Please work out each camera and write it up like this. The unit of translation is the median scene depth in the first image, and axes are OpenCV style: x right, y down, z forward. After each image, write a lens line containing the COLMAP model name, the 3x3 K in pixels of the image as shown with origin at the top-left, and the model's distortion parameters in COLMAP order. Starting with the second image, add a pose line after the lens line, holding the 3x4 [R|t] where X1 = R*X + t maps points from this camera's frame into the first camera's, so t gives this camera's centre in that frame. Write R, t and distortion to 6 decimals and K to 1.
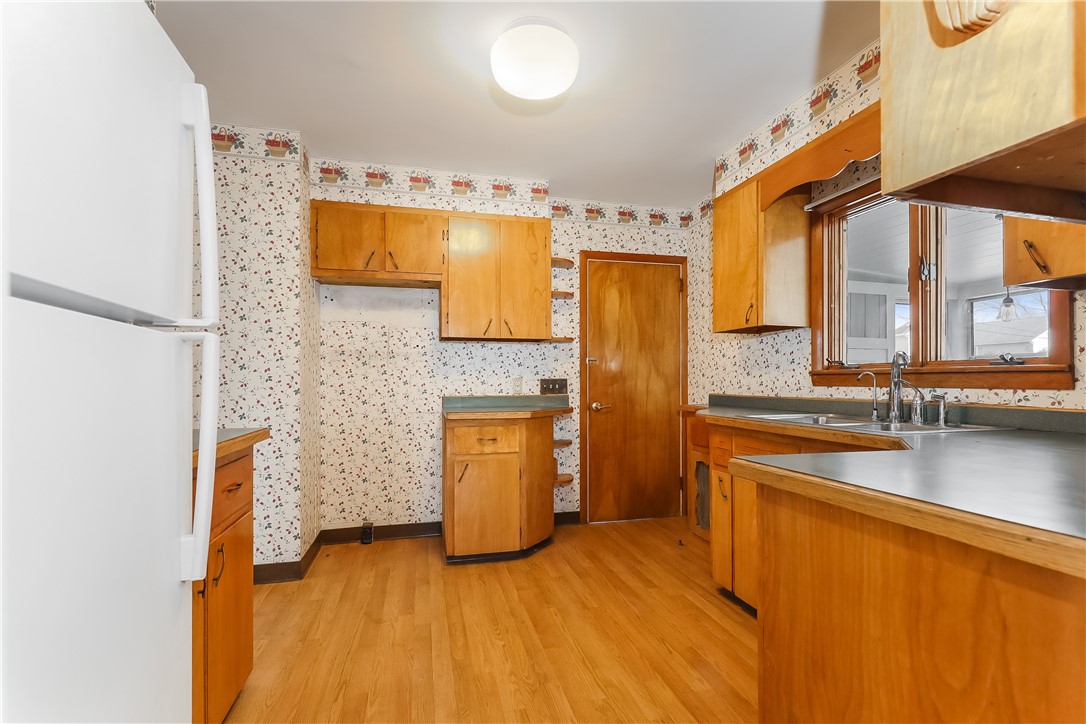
lens RADIAL K [[513.5, 0, 545.6], [0, 513.5, 367.0], [0, 0, 1]] dist [0.001271, 0.000254]
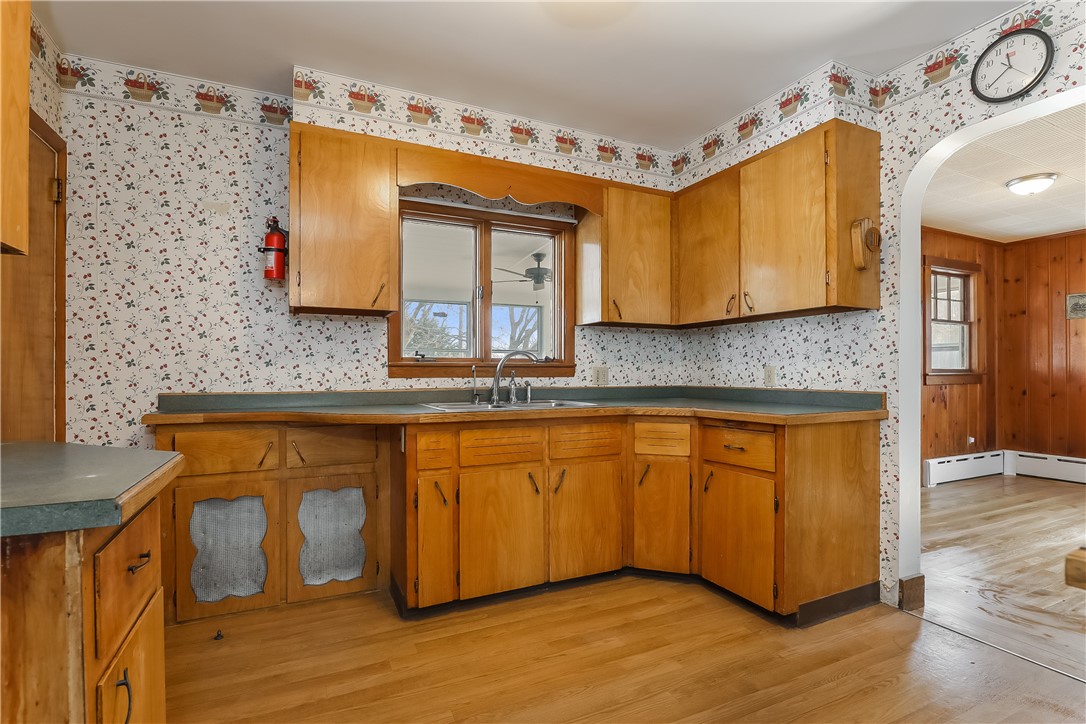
lens RADIAL K [[513.5, 0, 545.6], [0, 513.5, 367.0], [0, 0, 1]] dist [0.001271, 0.000254]
pose [[-0.187182, 0.000195, 0.982325, -0.575406], [-0.028447, 0.999580, -0.005619, 0.014808], [-0.981913, -0.028996, -0.187097, 1.005676]]
